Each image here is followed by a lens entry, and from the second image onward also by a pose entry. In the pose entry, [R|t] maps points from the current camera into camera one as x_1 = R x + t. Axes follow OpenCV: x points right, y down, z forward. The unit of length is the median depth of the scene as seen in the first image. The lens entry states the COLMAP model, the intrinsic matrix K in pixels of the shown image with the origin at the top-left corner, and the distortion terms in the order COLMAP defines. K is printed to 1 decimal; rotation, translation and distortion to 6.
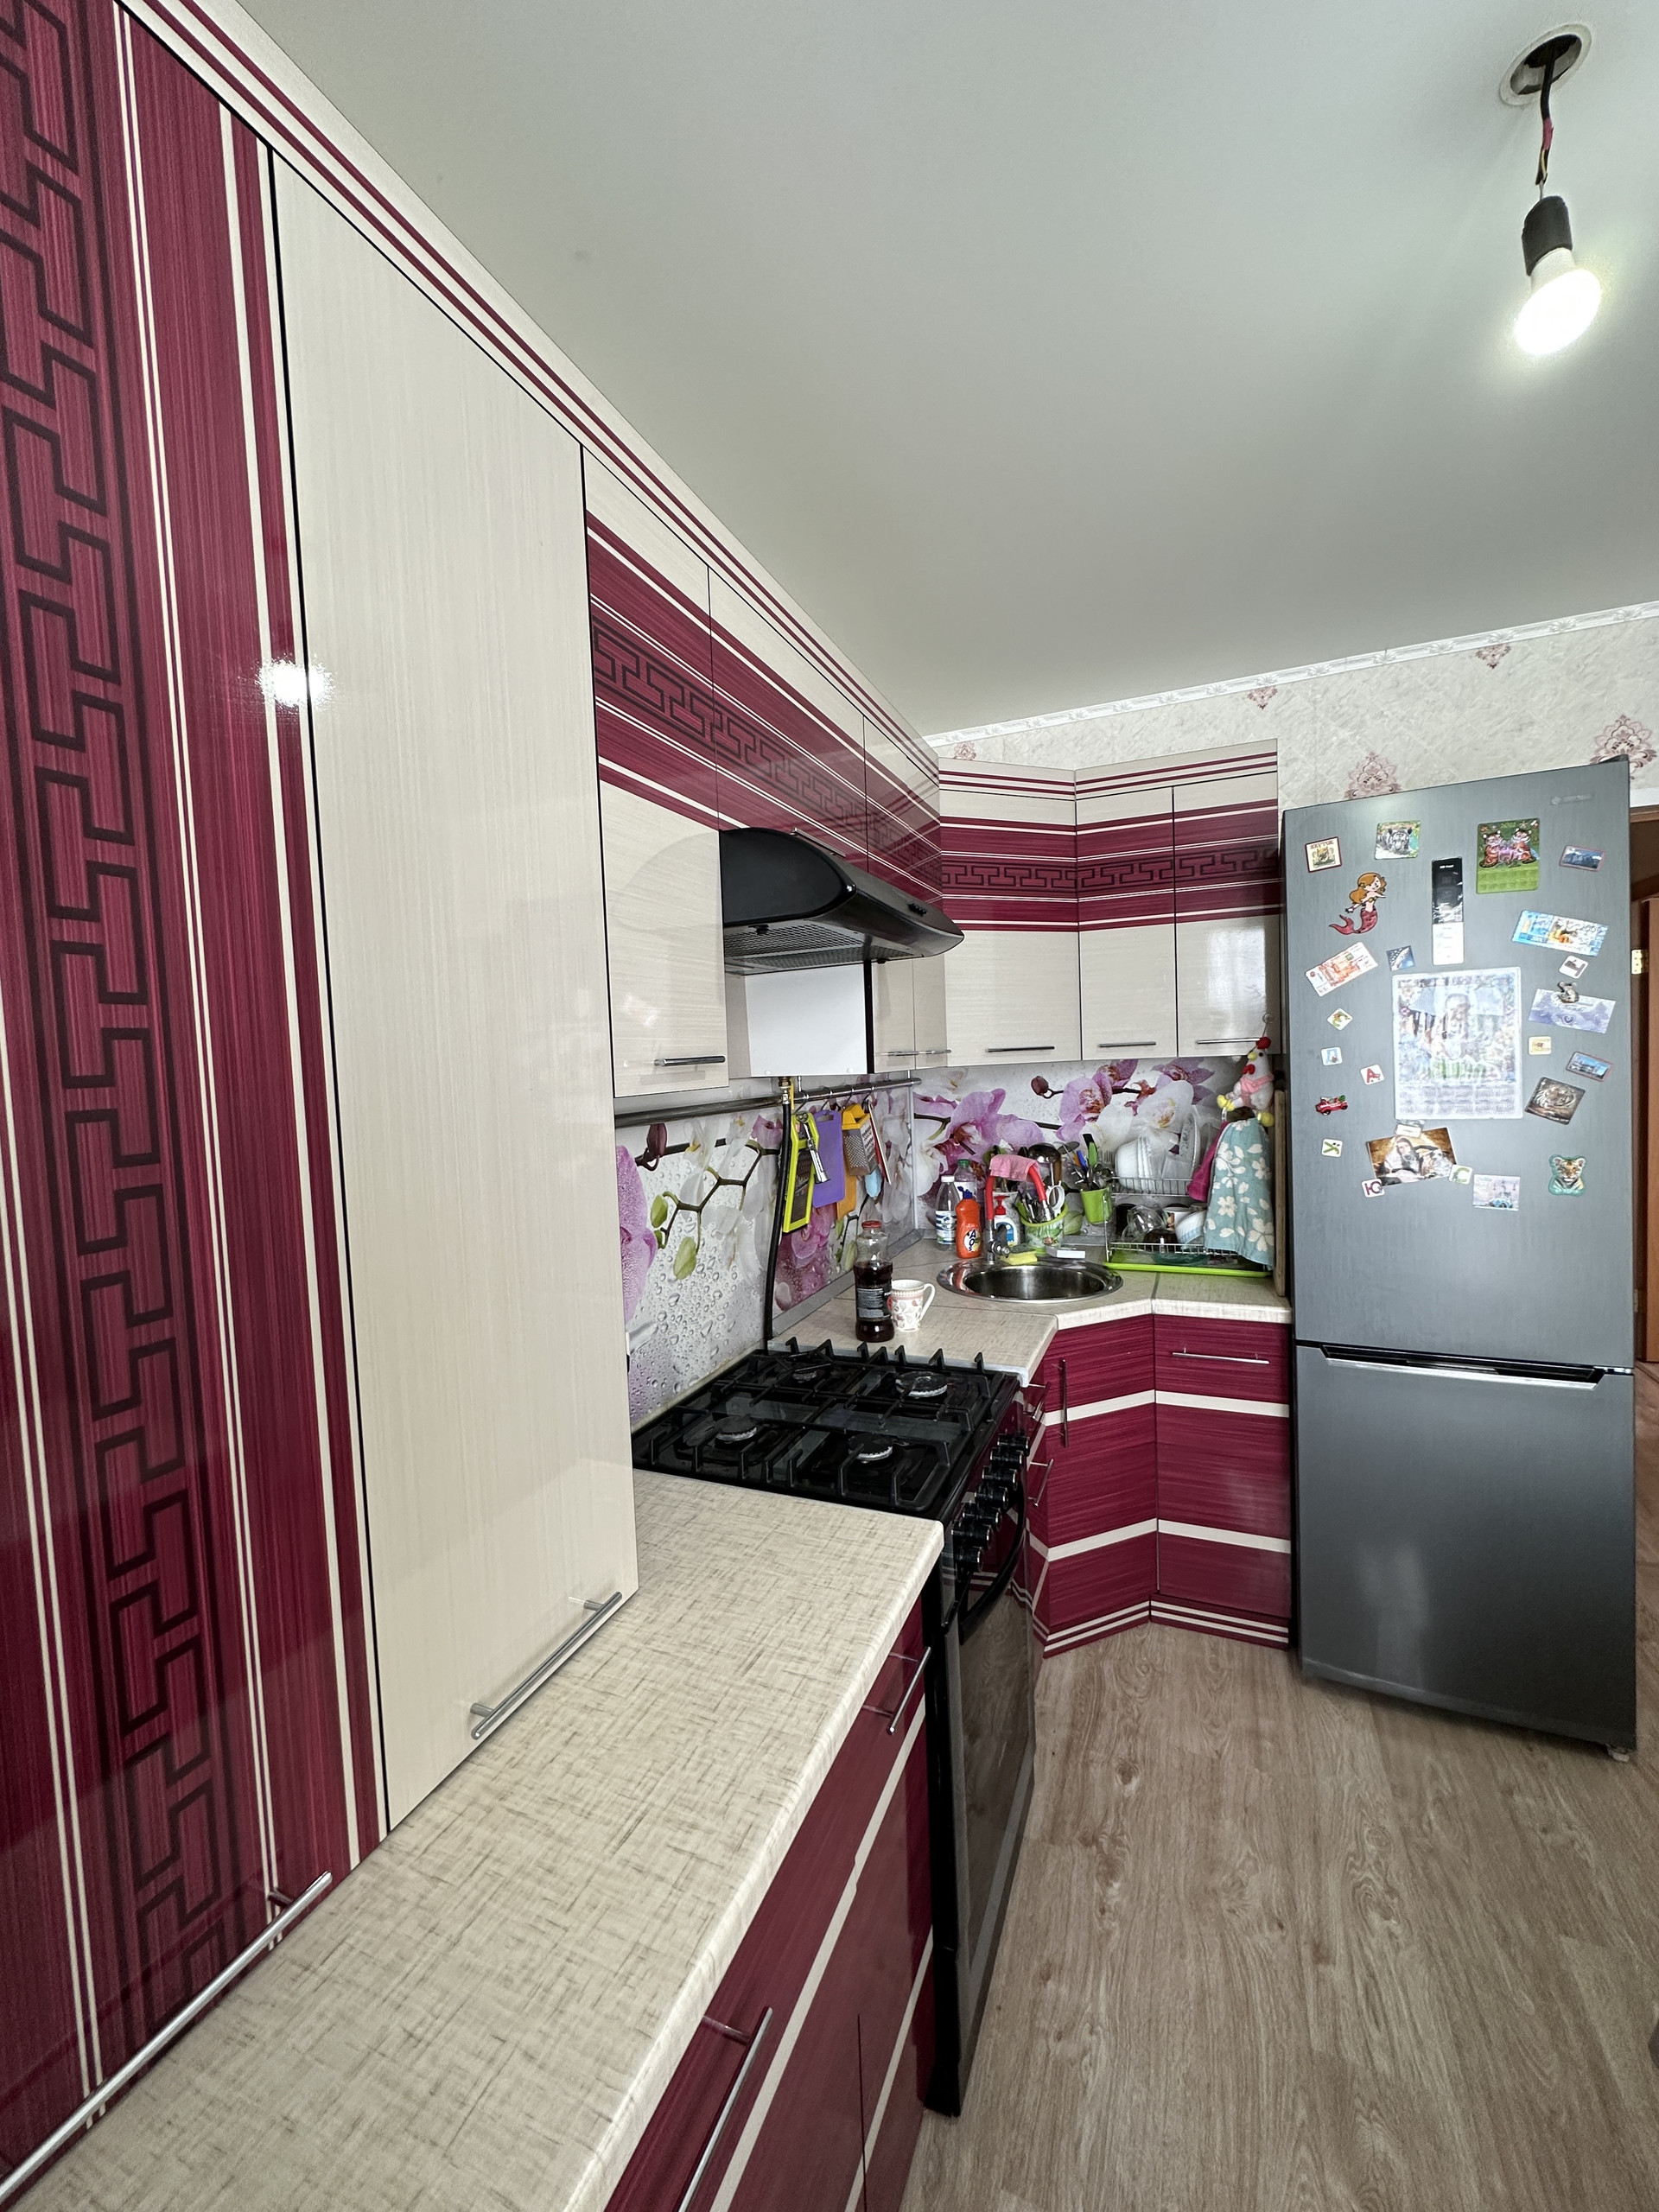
lens RADIAL K [[878.9, 0, 828.2], [0, 878.9, 1103.9], [0, 0, 1]] dist [-0.003169, 0.000519]
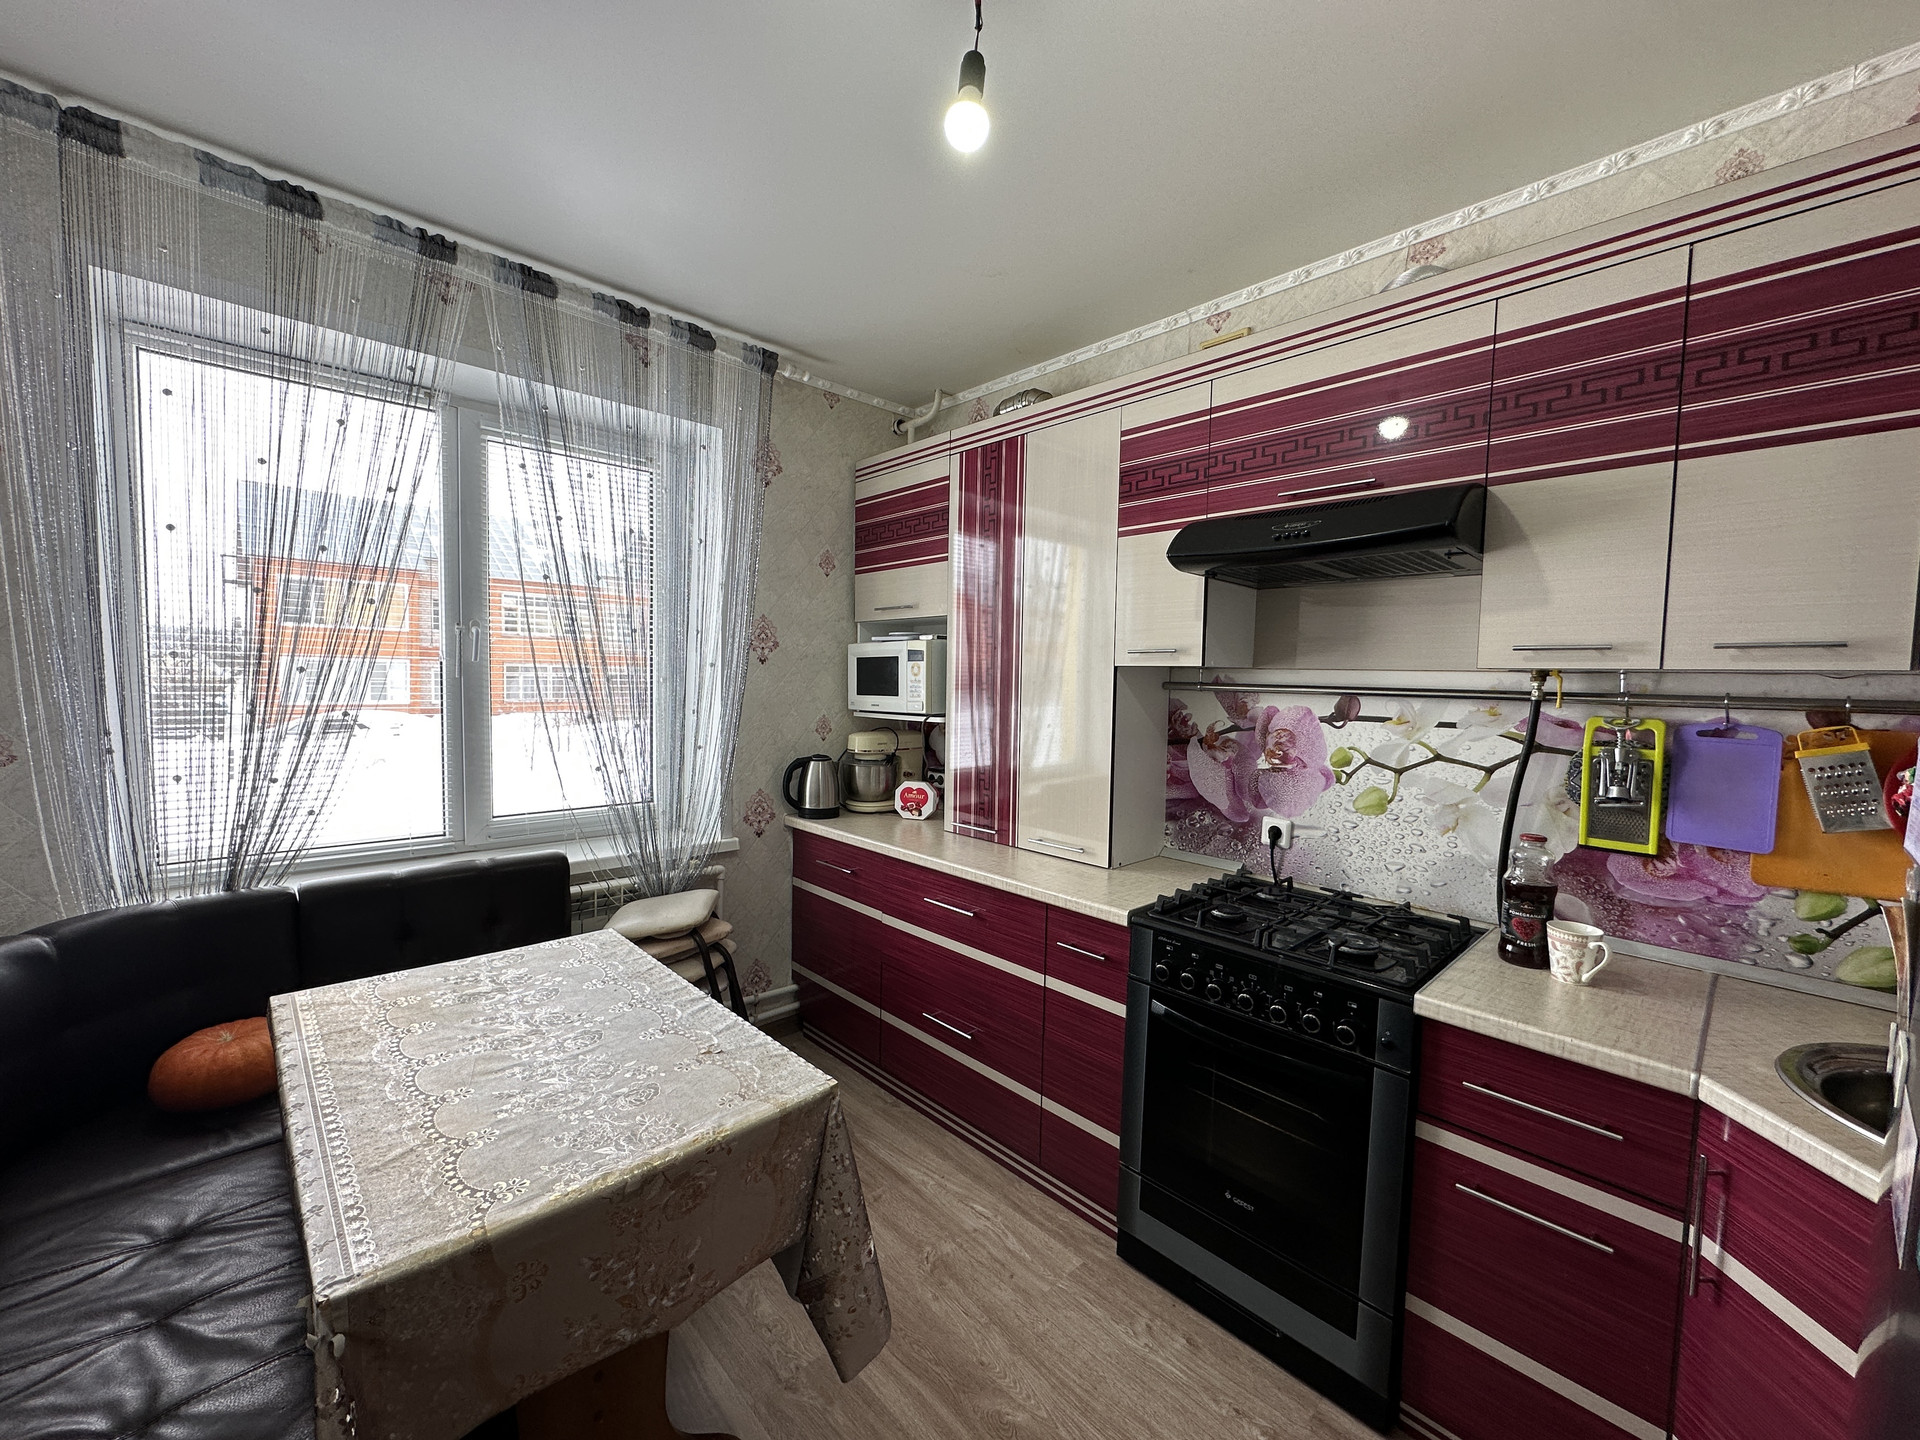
lens RADIAL K [[762.9, 0, 962.1], [0, 762.9, 720.7], [0, 0, 1]] dist [-0.003169, 0.000519]
pose [[-0.390508, 0.084306, -0.916731, 1.079117], [-0.053942, 0.991992, 0.114205, -0.043120], [0.919018, 0.094048, -0.382833, 0.818442]]
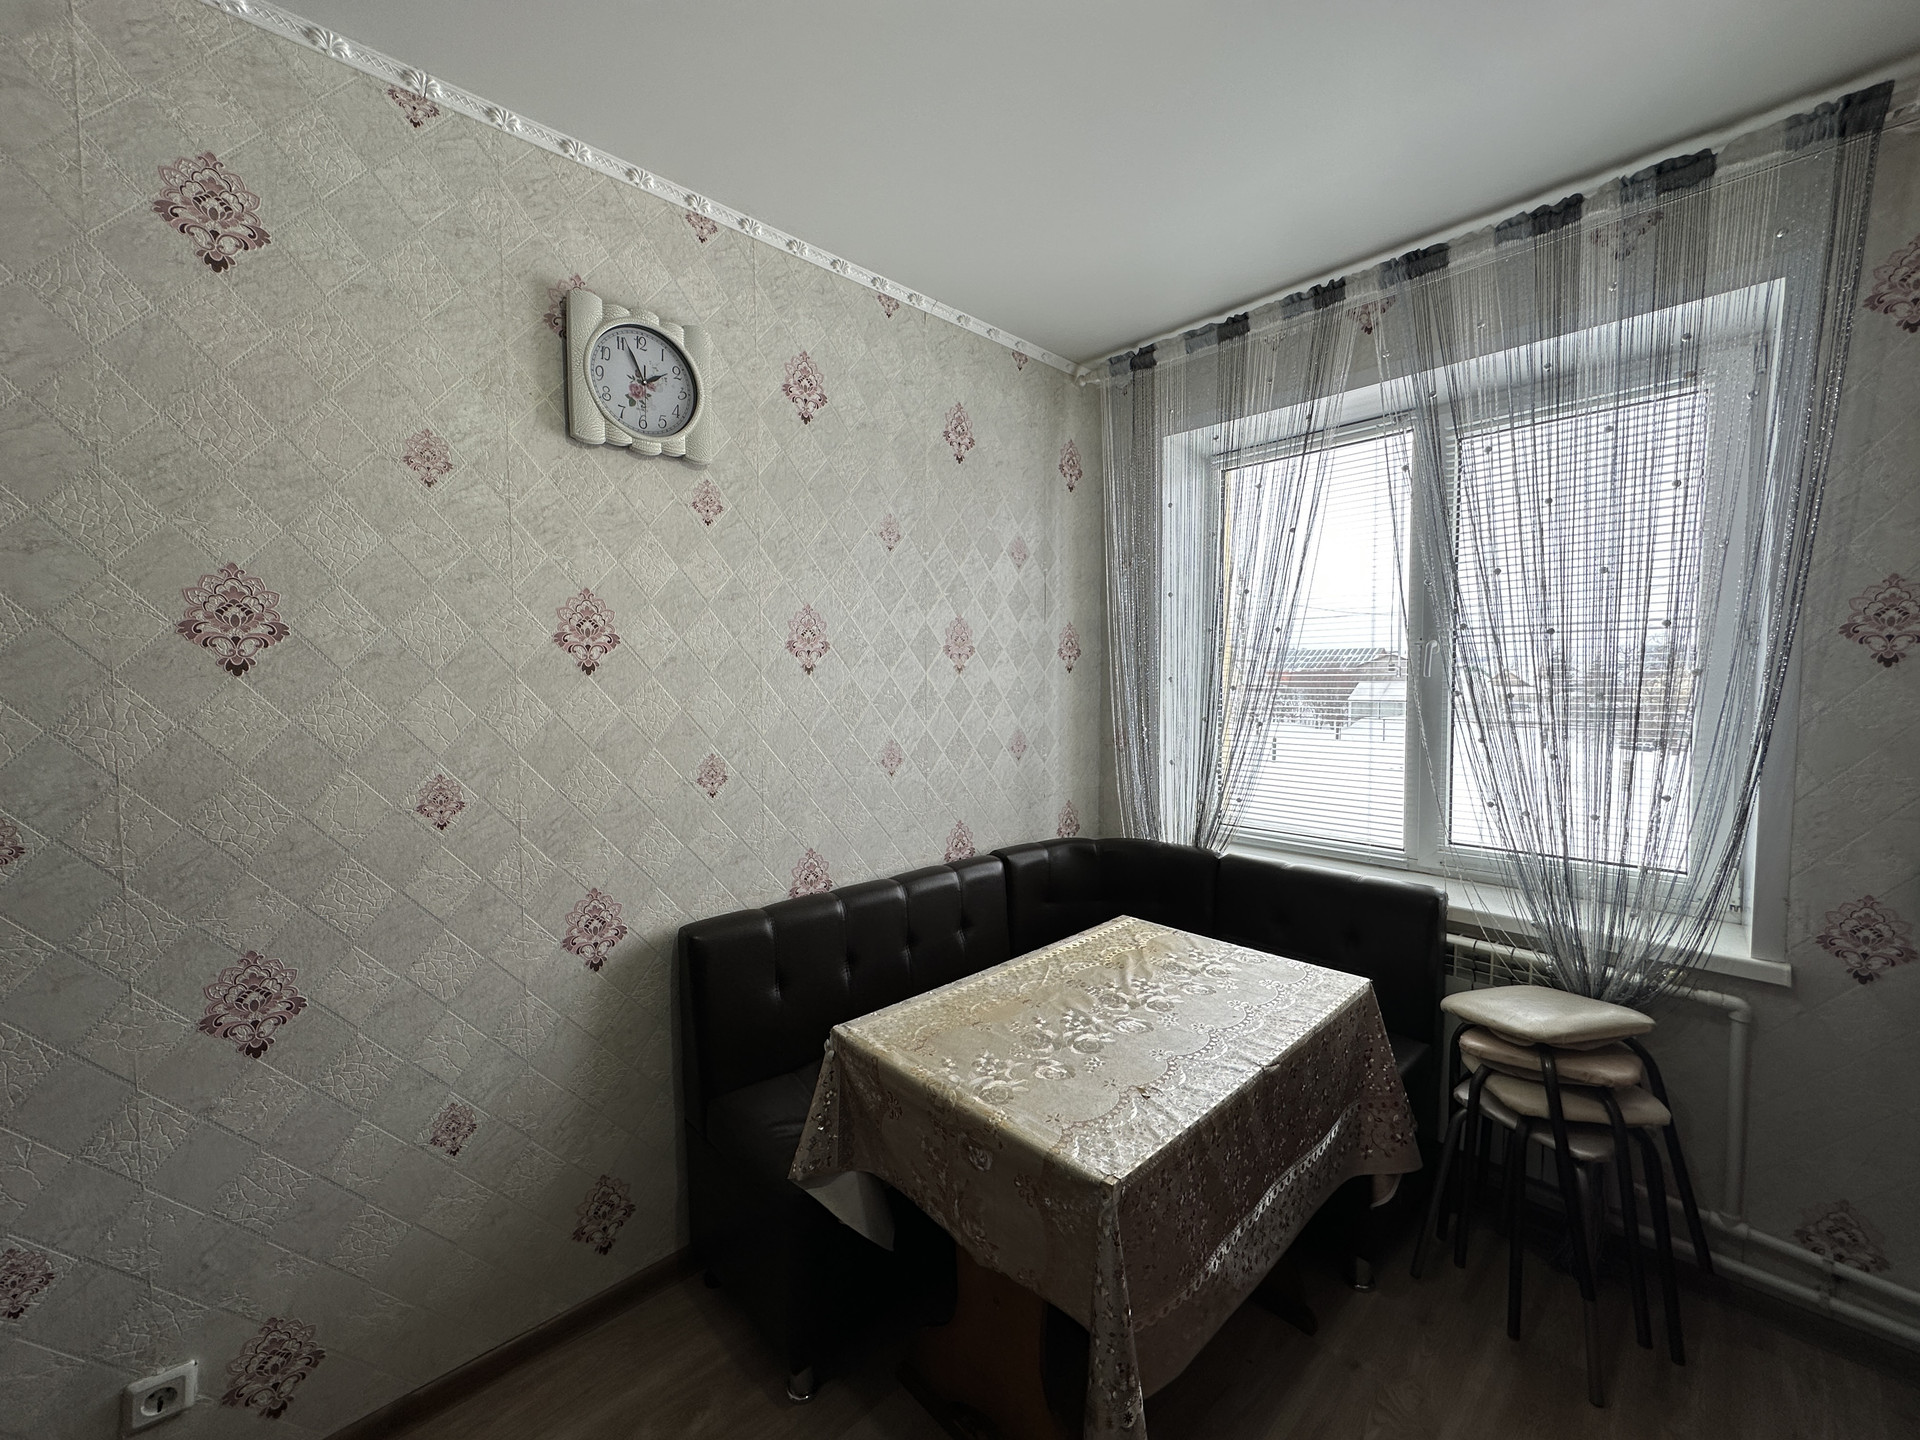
lens RADIAL K [[762.9, 0, 964.4], [0, 762.9, 717.6], [0, 0, 1]] dist [-0.003169, 0.000519]
pose [[-0.919764, 0.023530, 0.391765, 0.396731], [0.062220, 0.994319, 0.086358, -0.037617], [-0.387508, 0.103805, -0.916003, 1.004754]]
